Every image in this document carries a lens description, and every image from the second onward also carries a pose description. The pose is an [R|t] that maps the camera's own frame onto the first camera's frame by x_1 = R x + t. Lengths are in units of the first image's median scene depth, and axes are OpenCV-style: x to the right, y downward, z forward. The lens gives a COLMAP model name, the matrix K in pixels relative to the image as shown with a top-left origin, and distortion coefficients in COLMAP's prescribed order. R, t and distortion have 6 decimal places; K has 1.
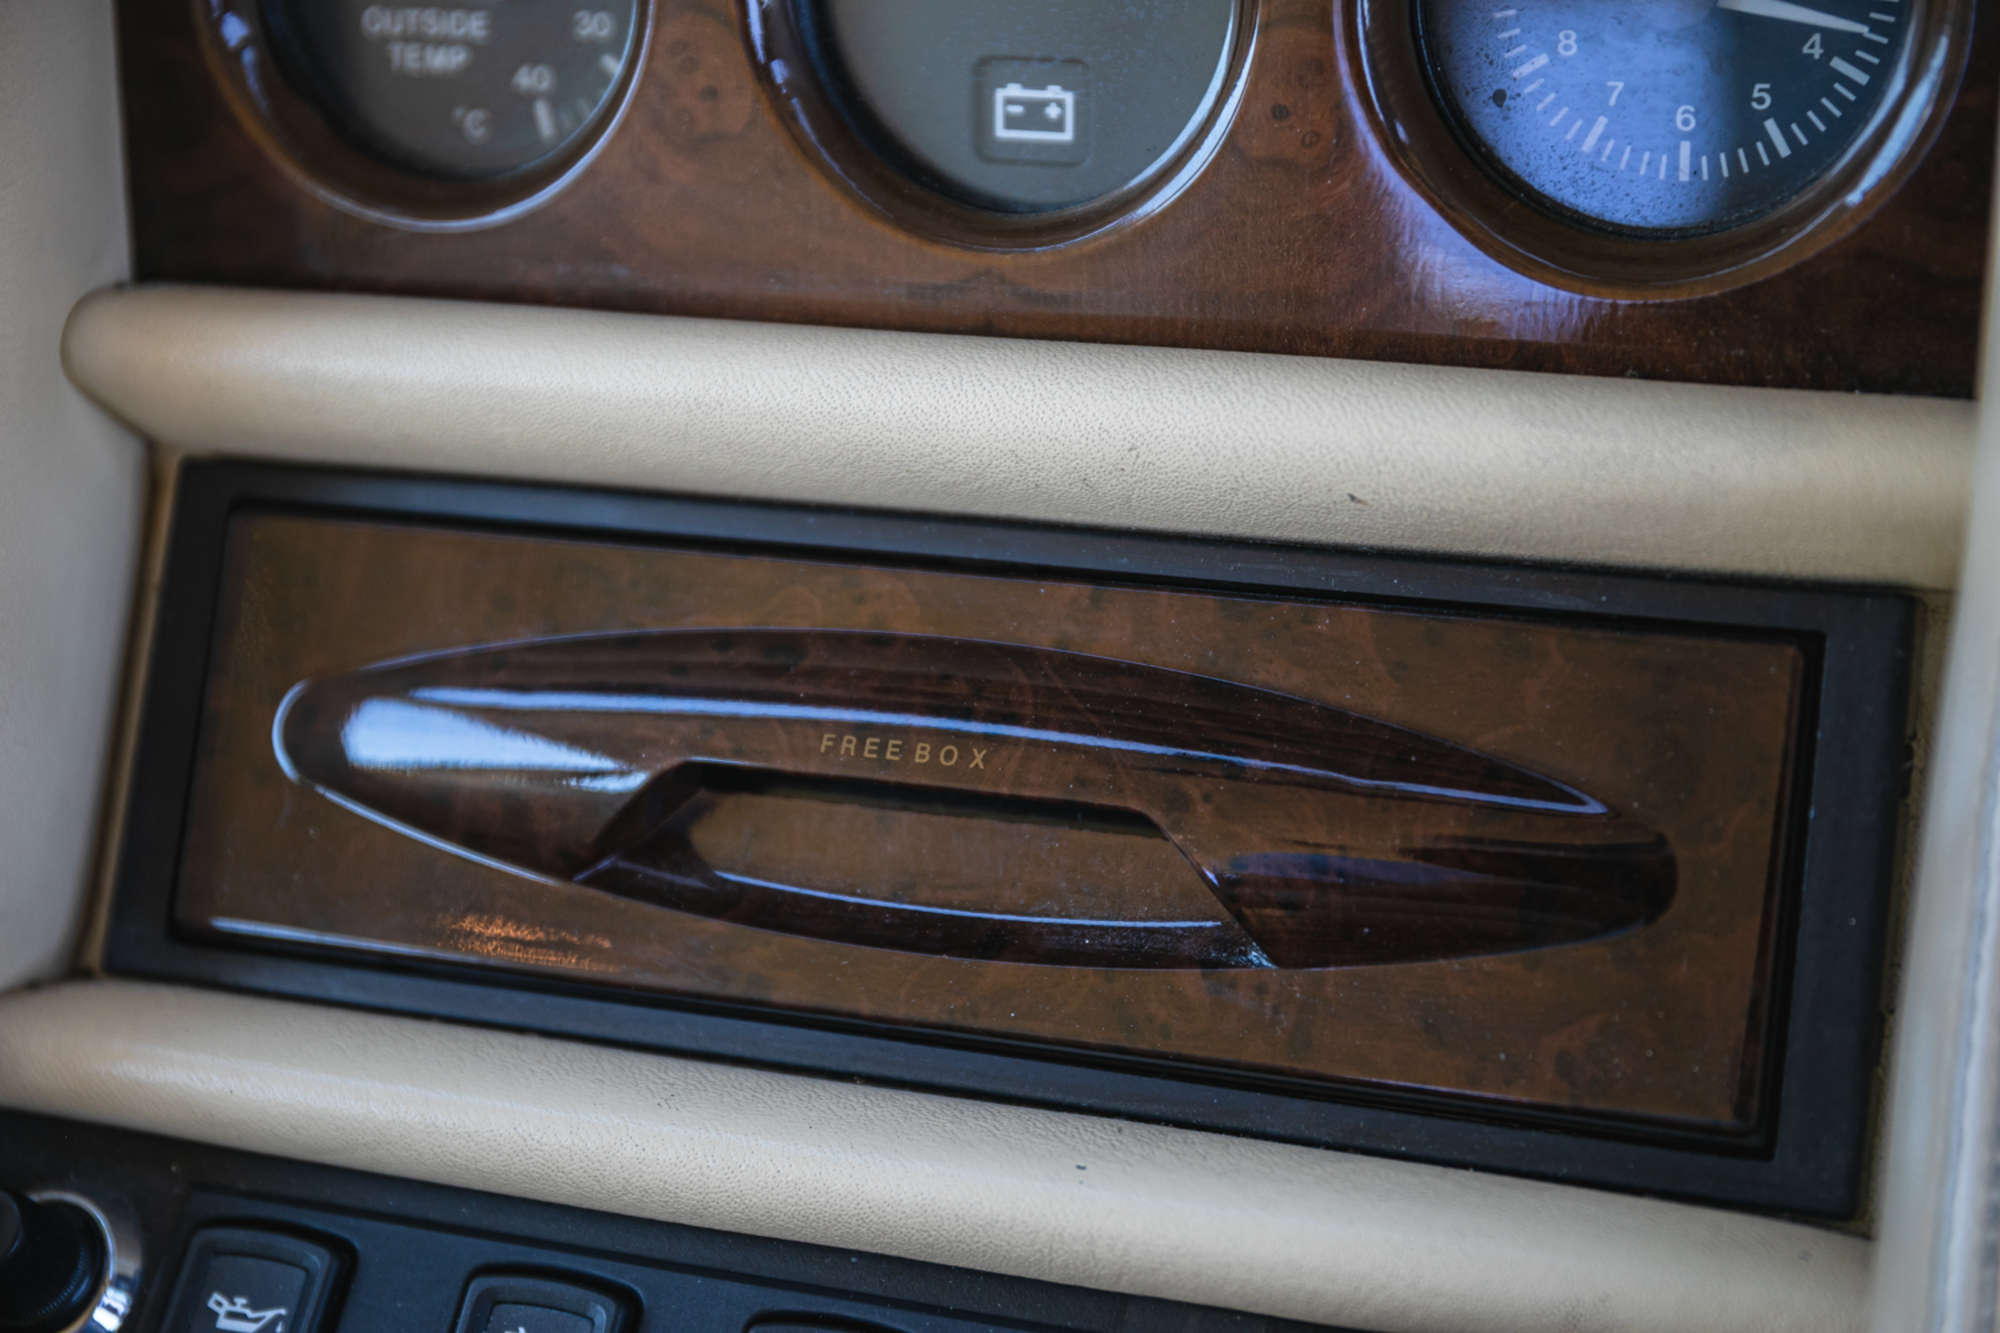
lens RADIAL K [[3735.3, 0, 1007.5], [0, 3735.3, 662.2], [0, 0, 1]] dist [0.064602, 0.000000]
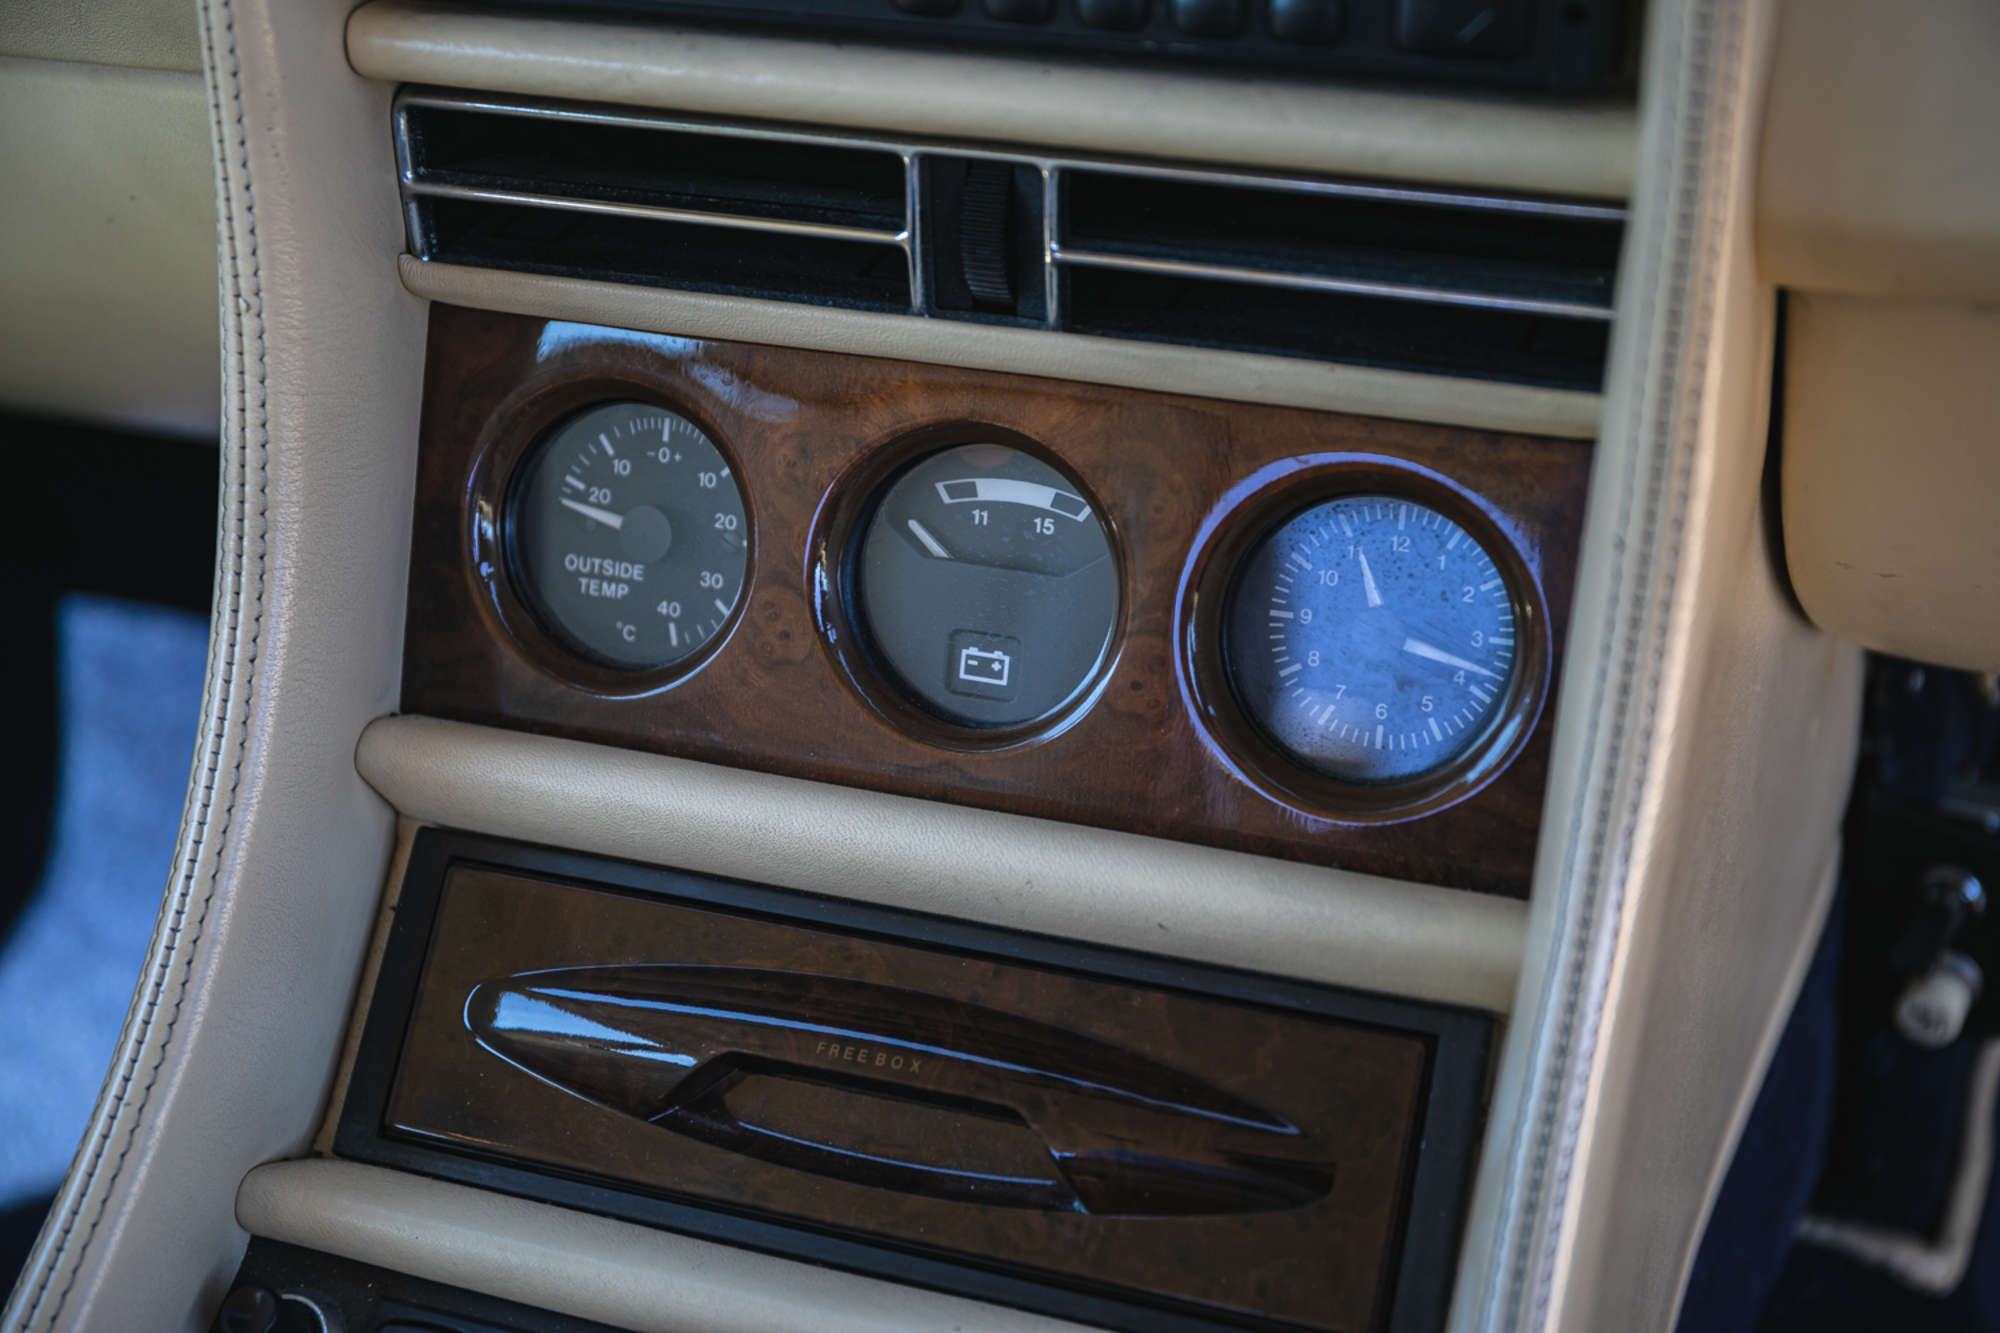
lens RADIAL K [[2940.1, 0, 1008.3], [0, 2940.1, 662.1], [0, 0, 1]] dist [0.039192, 0.000000]
pose [[0.995105, 0.093055, 0.033269, -0.025929], [-0.088863, 0.989868, -0.110744, -0.009237], [-0.043238, 0.107245, 0.993292, -0.269846]]
